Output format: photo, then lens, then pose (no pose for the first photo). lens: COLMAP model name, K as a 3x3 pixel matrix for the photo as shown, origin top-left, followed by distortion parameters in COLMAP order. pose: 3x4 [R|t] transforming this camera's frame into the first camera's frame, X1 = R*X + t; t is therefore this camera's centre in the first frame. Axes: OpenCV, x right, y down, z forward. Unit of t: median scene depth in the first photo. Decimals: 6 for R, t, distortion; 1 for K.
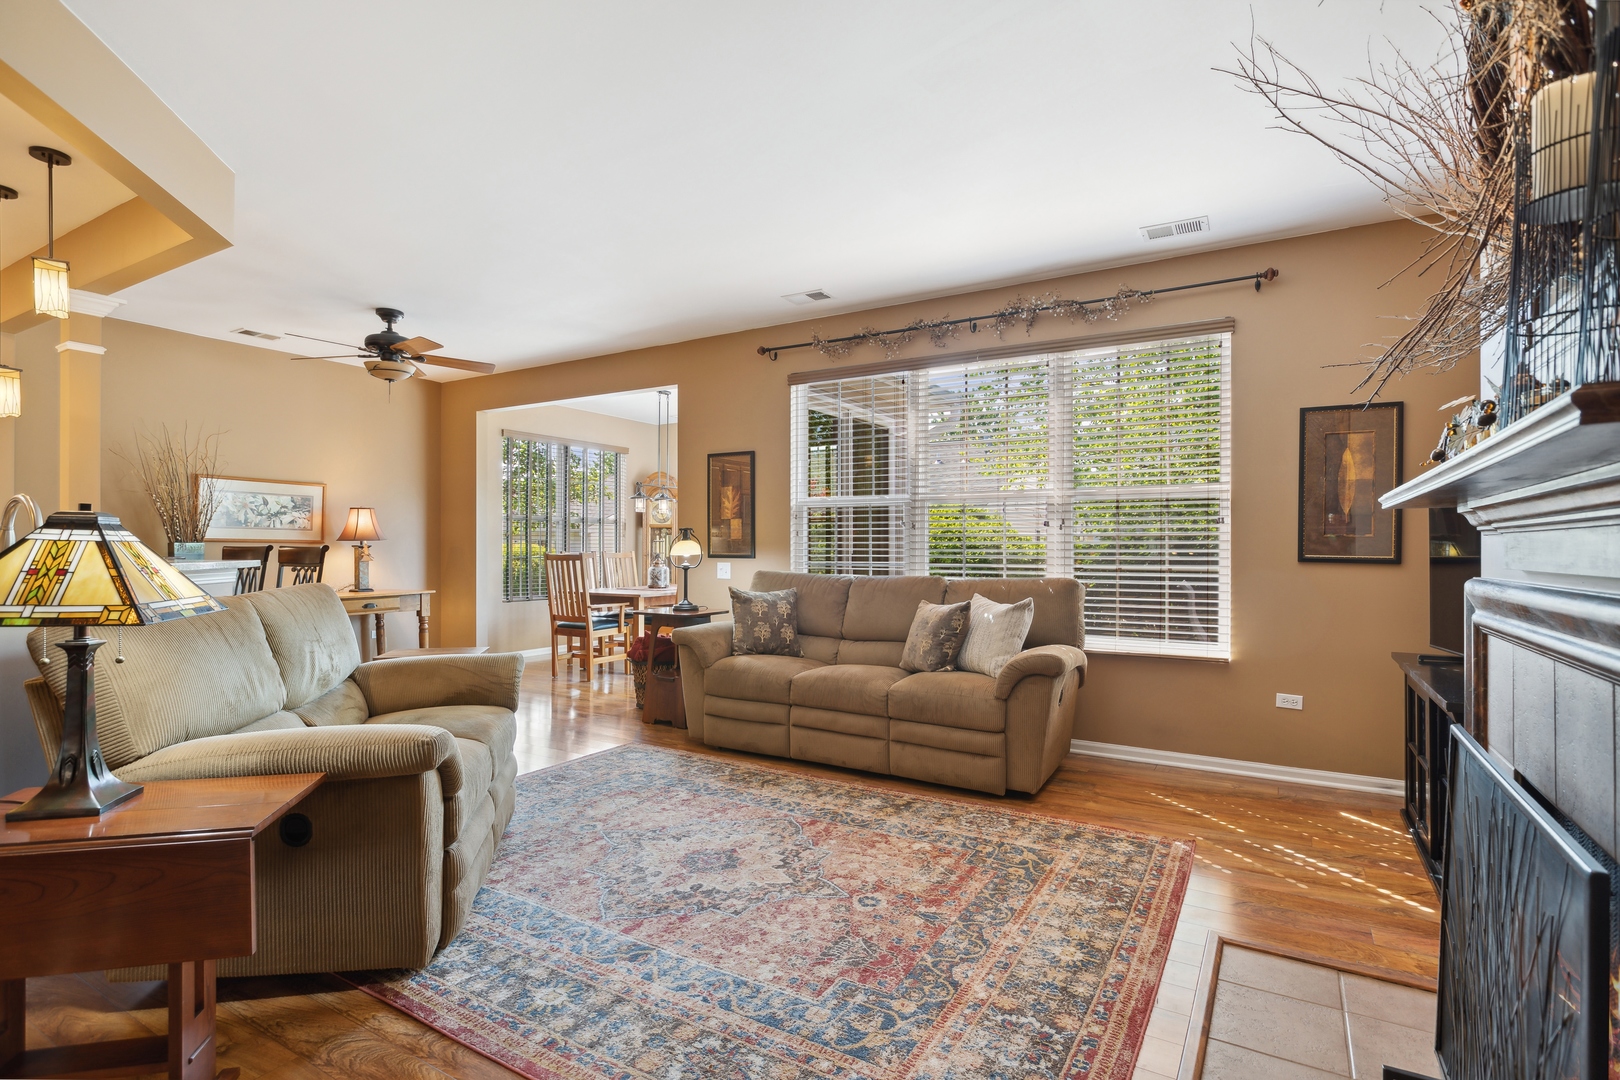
lens RADIAL K [[798.4, 0, 803.6], [0, 798.4, 544.4], [0, 0, 1]] dist [0.000260, 0.000218]
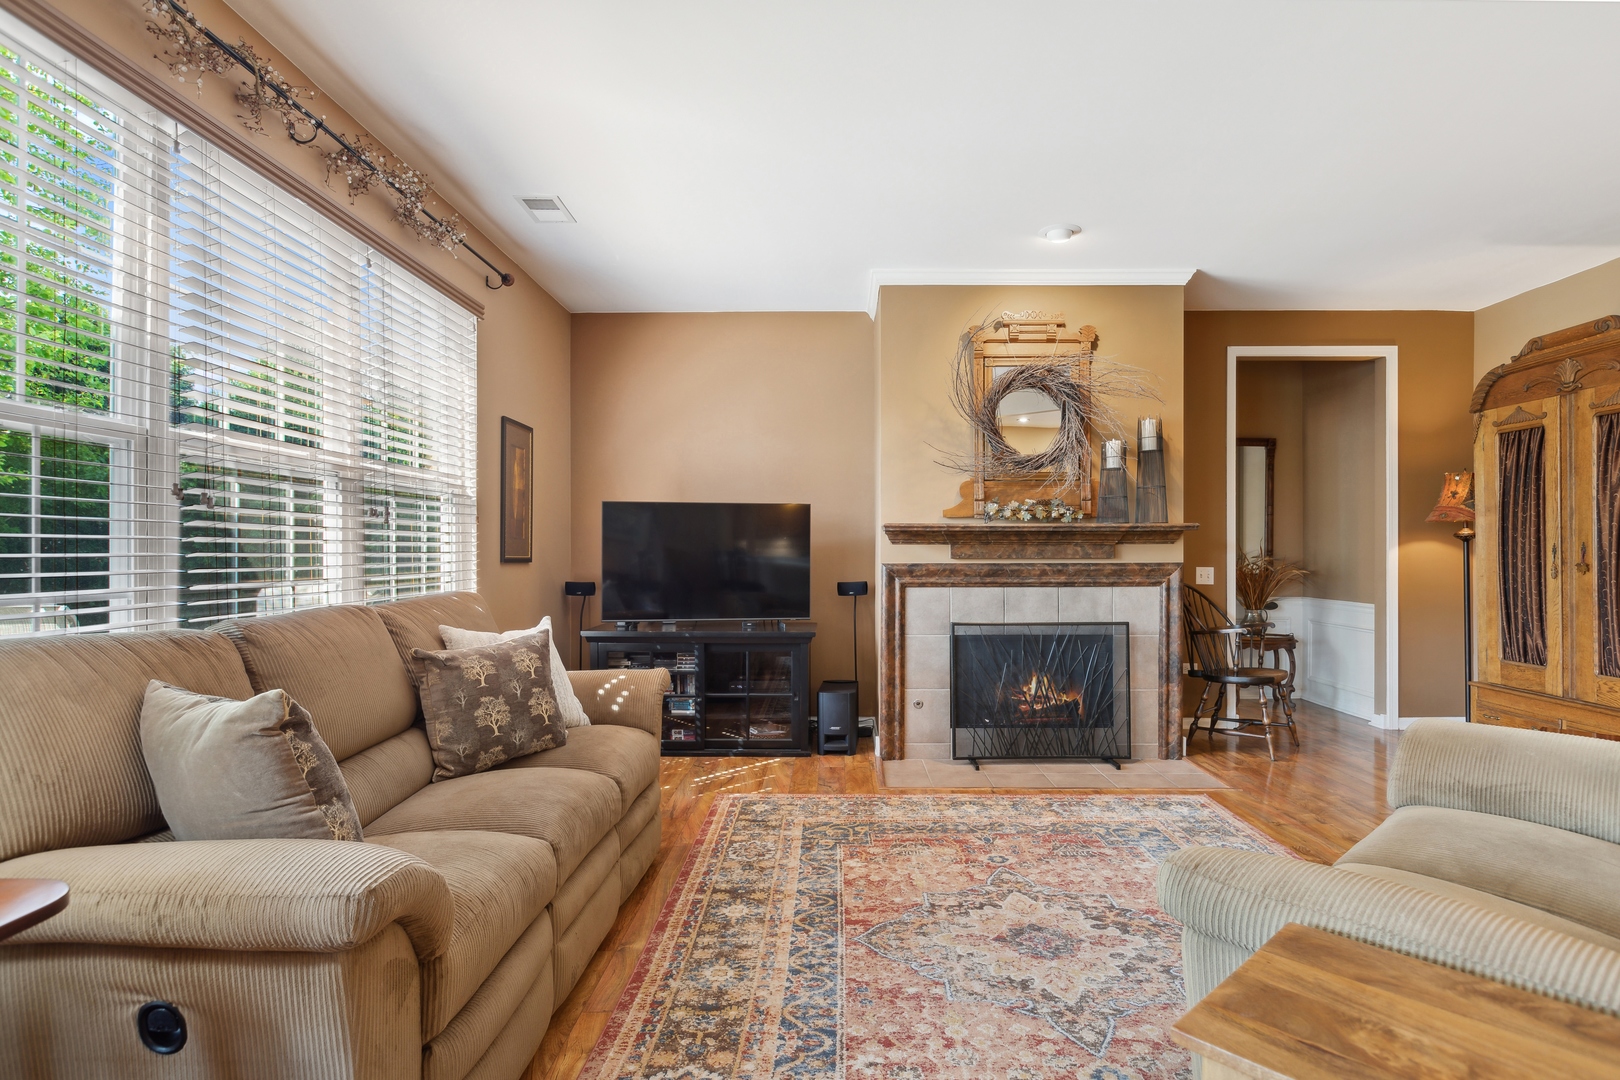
lens RADIAL K [[858.5, 0, 809.0], [0, 858.5, 545.1], [0, 0, 1]] dist [-0.004841, -0.000030]
pose [[-0.510649, 0.003402, 0.859782, -0.655953], [-0.003781, 0.999974, -0.006203, 0.004345], [-0.859781, -0.006419, -0.510623, 1.457868]]
